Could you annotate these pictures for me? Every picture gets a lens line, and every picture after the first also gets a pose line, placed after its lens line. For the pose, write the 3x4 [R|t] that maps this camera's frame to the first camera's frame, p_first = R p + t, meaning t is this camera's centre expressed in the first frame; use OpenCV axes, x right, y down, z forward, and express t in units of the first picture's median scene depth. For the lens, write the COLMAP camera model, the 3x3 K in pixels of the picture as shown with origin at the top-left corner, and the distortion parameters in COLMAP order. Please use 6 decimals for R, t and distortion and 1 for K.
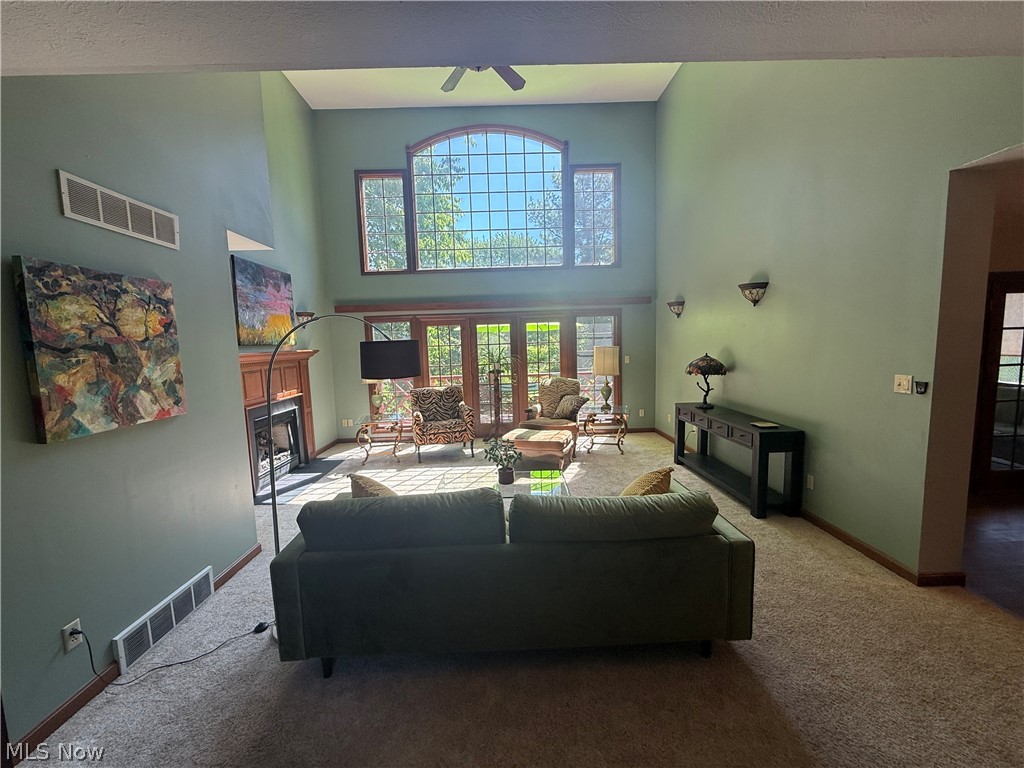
lens RADIAL K [[406.9, 0, 506.5], [0, 406.9, 385.5], [0, 0, 1]] dist [-0.000252, 0.000153]
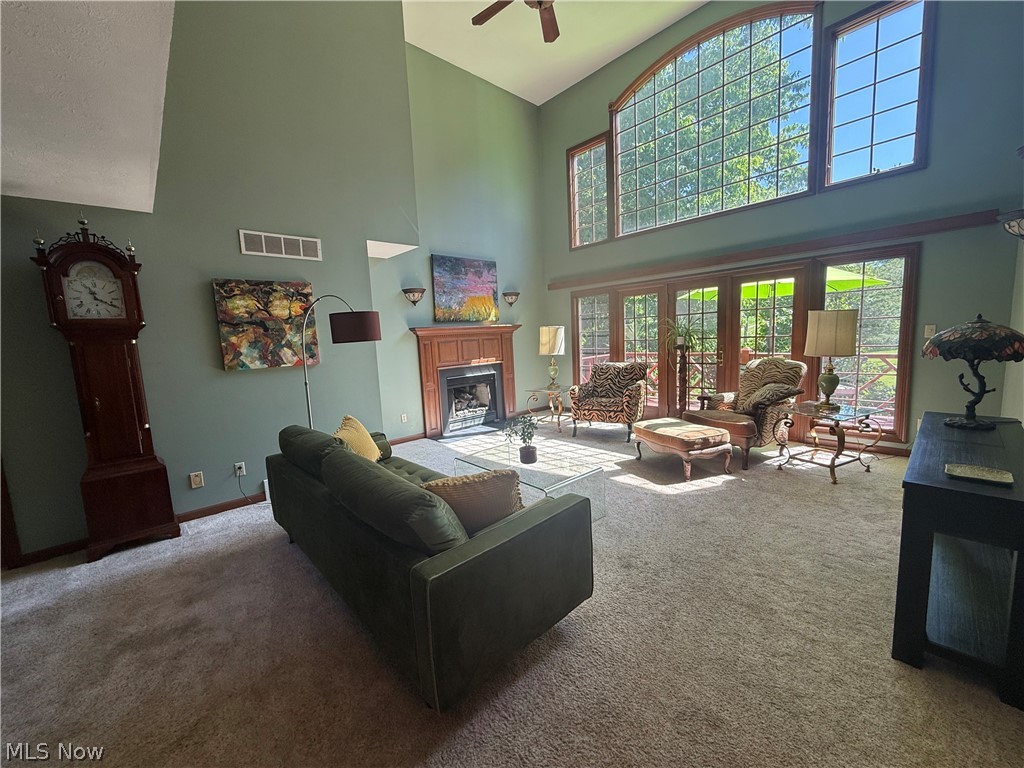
lens RADIAL K [[406.9, 0, 507.6], [0, 406.9, 382.8], [0, 0, 1]] dist [-0.000252, 0.000153]
pose [[0.660553, 0.086963, -0.745726, 0.528705], [-0.050430, 0.996165, 0.071498, -0.005490], [0.749084, -0.009621, 0.662406, 0.288179]]
